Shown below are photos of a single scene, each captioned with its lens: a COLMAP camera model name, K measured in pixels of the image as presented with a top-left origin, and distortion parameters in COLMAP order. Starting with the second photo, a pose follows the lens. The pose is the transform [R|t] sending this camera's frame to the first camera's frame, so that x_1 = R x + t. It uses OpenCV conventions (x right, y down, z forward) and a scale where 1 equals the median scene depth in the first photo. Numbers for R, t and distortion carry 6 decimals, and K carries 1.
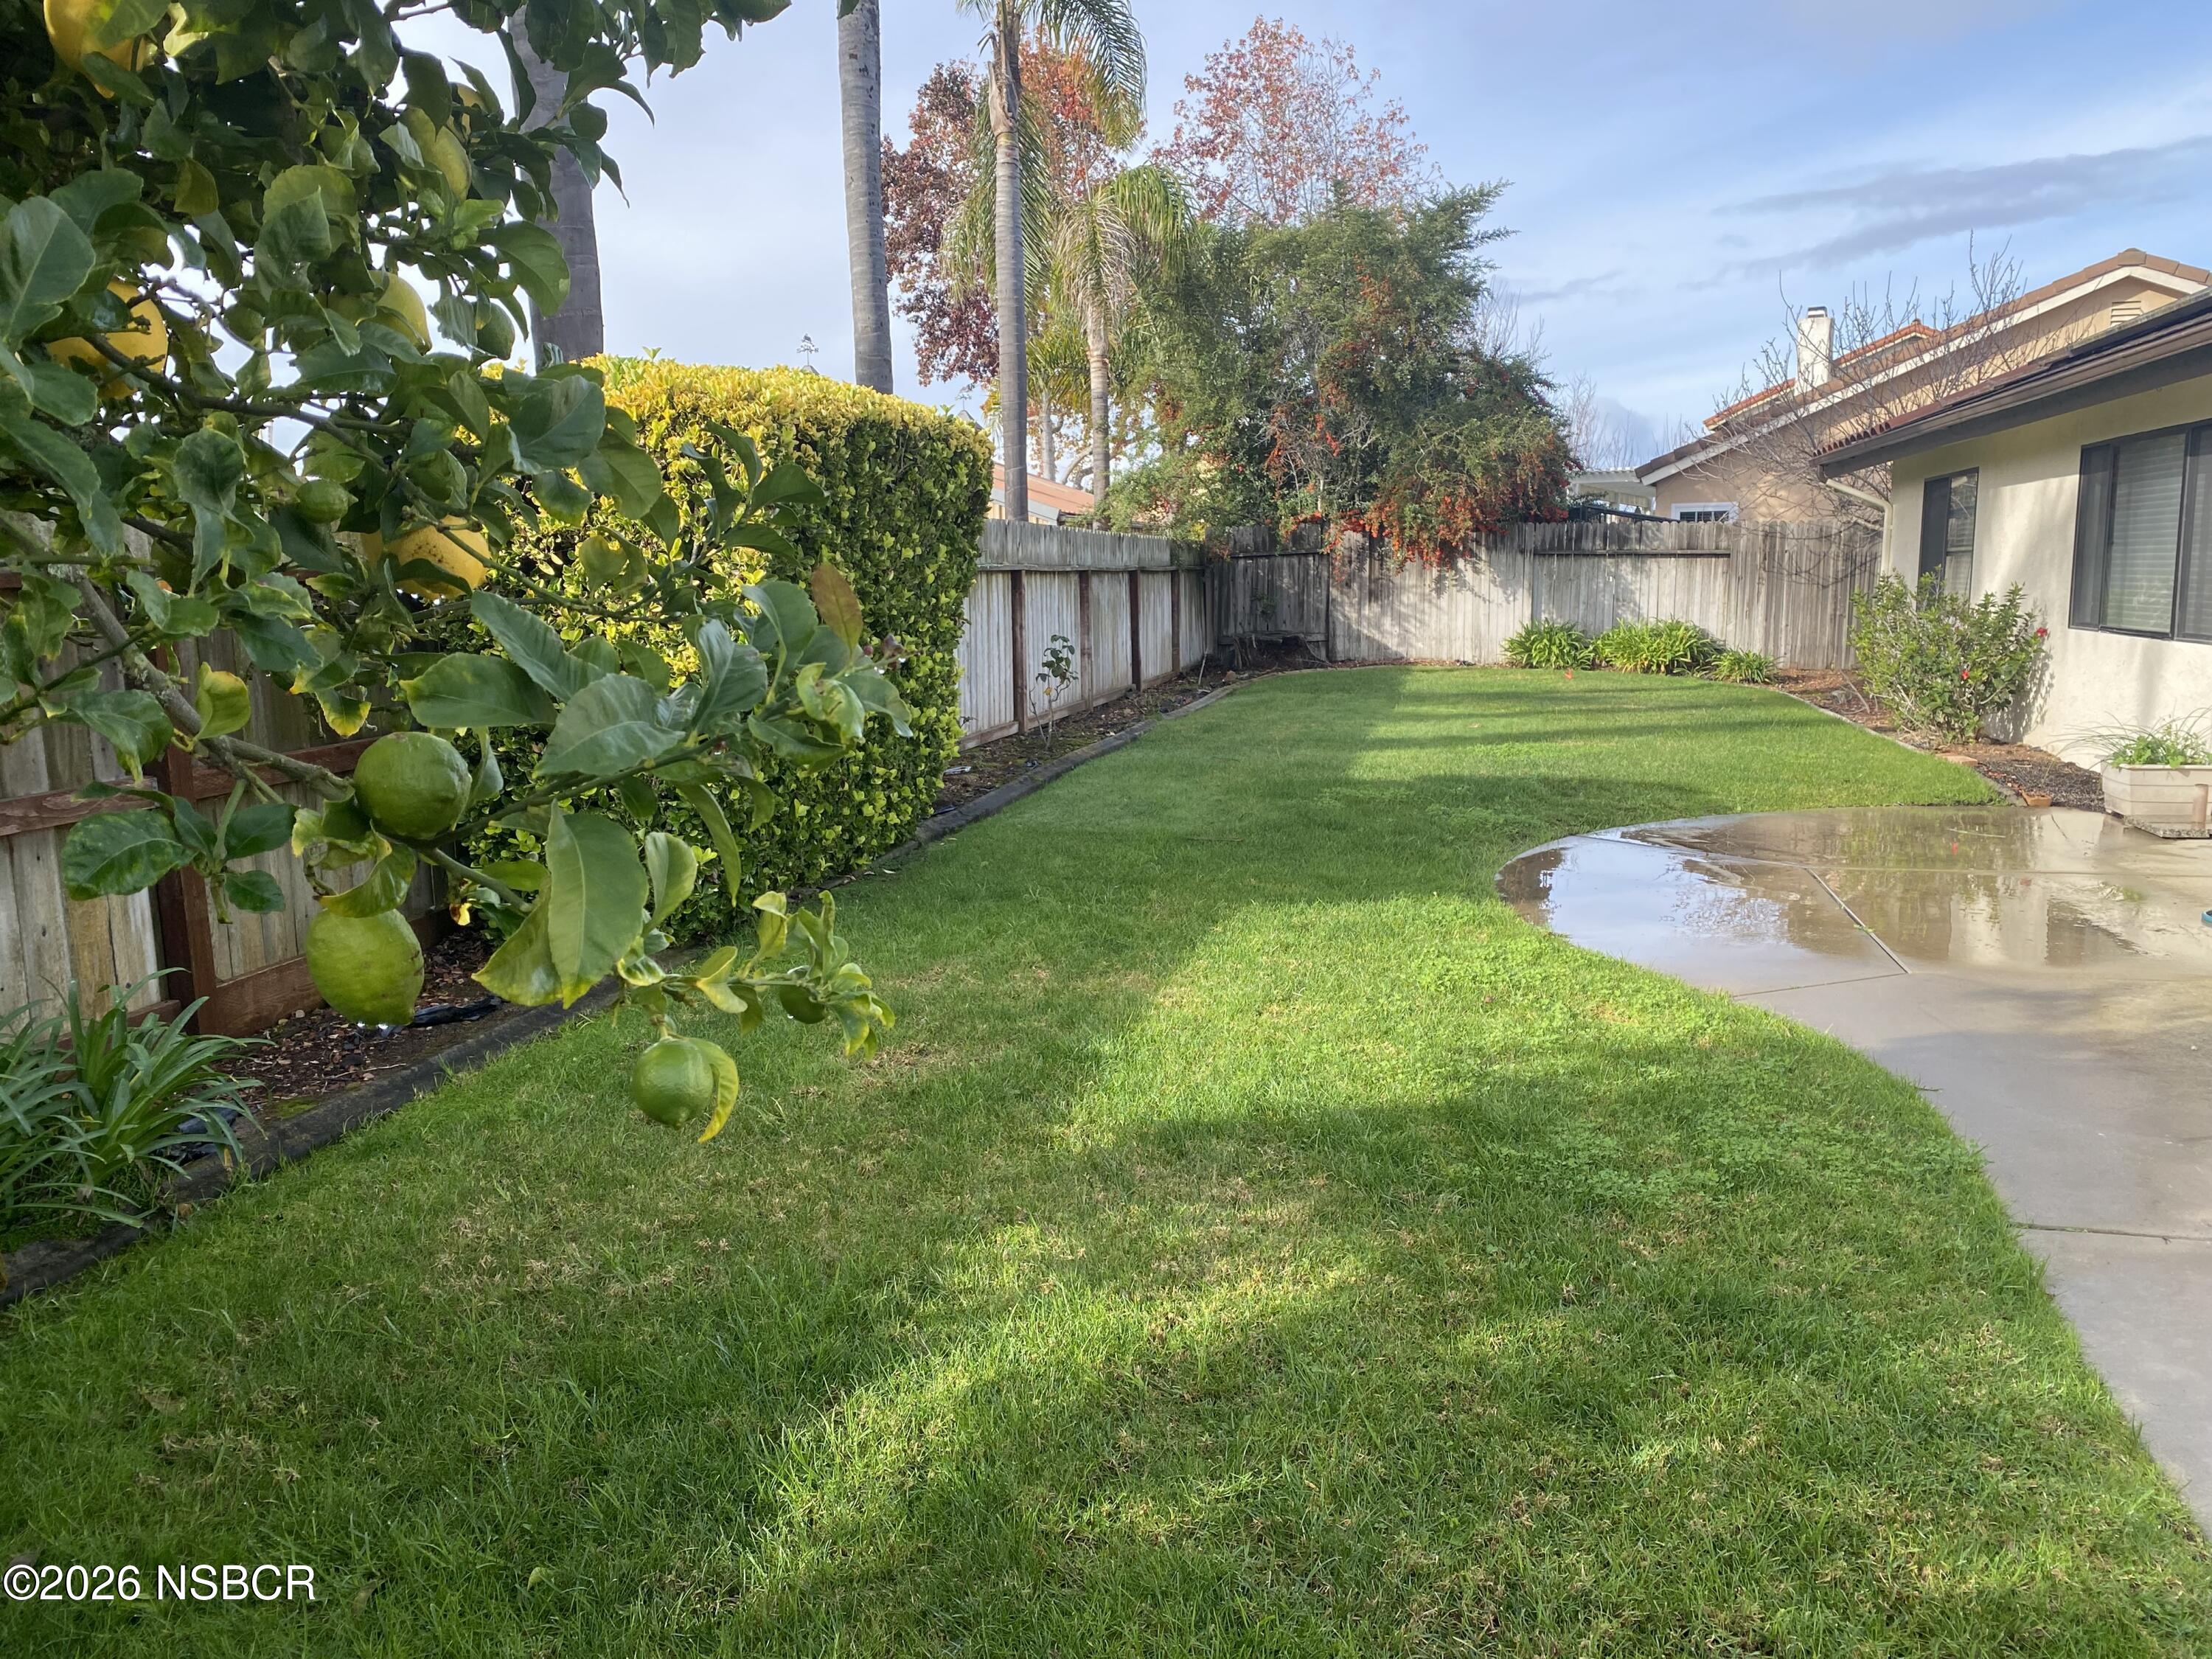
lens RADIAL K [[1705.5, 0, 1106.0], [0, 1705.5, 829.5], [0, 0, 1]] dist [0.110996, -0.278456]
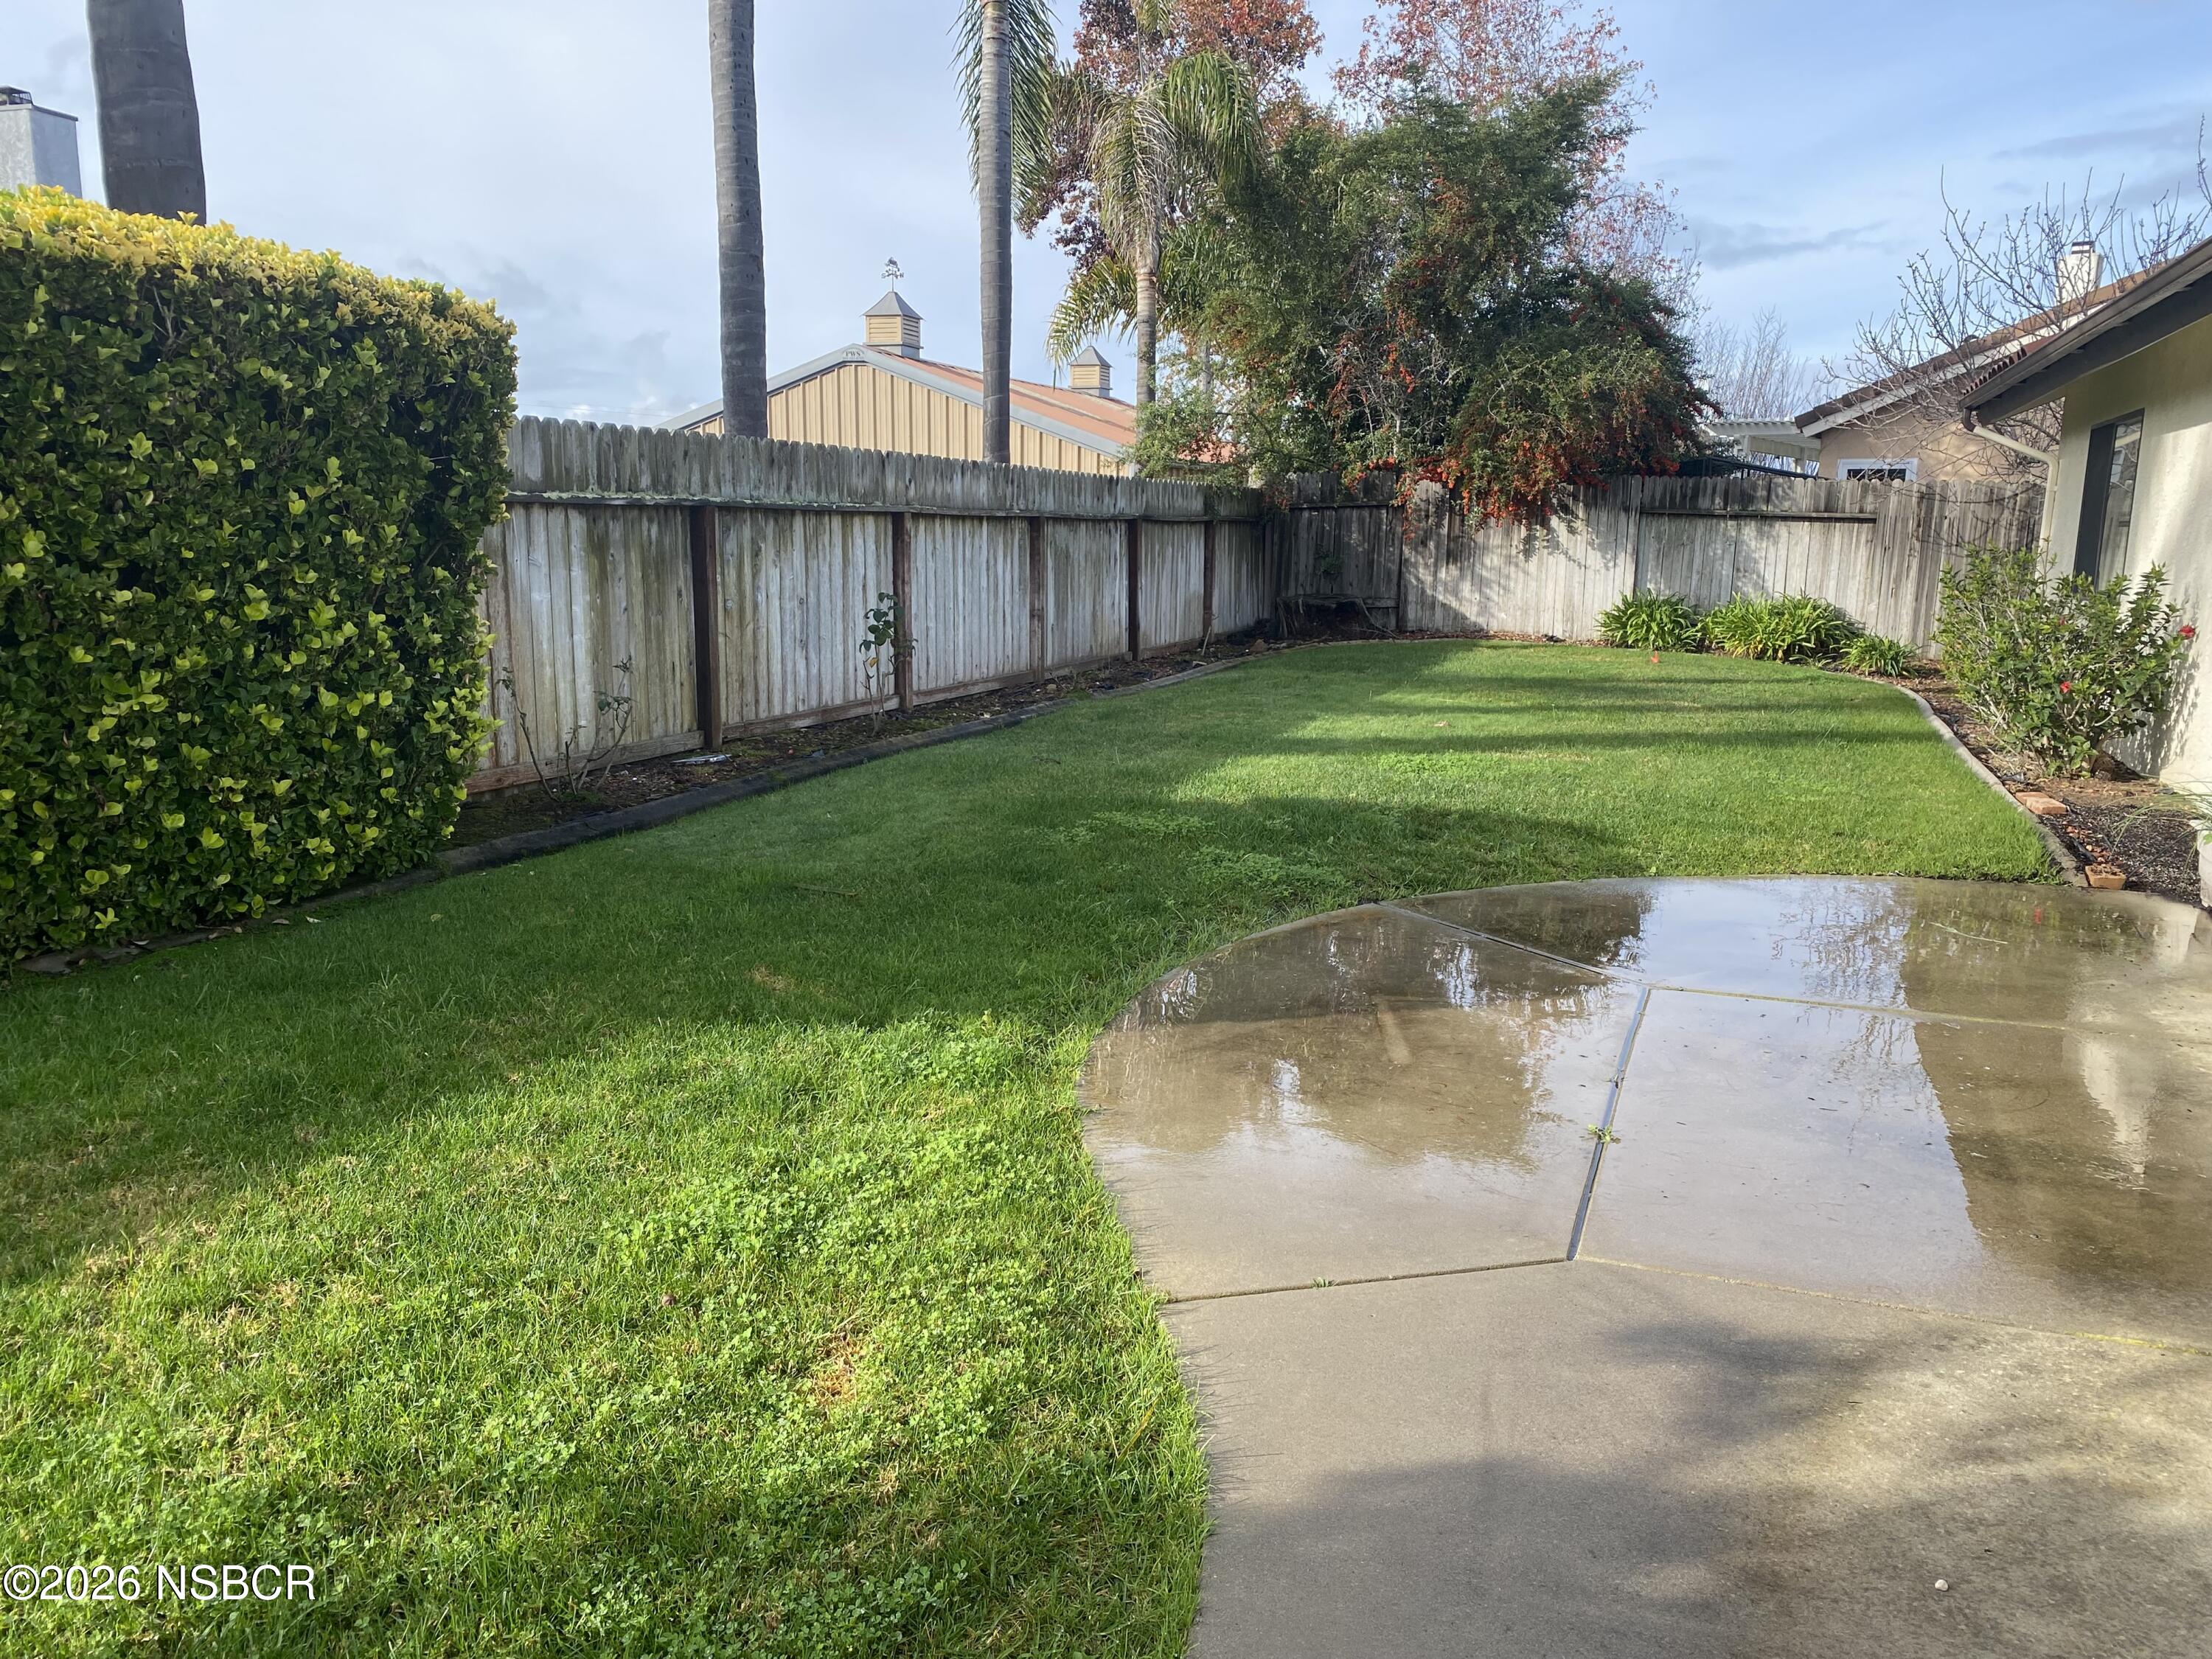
lens RADIAL K [[1716.5, 0, 1109.4], [0, 1716.5, 842.2], [0, 0, 1]] dist [0.017352, -0.012702]
pose [[0.990681, 0.048184, -0.127396, 0.111680], [-0.043745, 0.998342, 0.037416, -0.019364], [0.128987, -0.031495, 0.991146, 0.126664]]
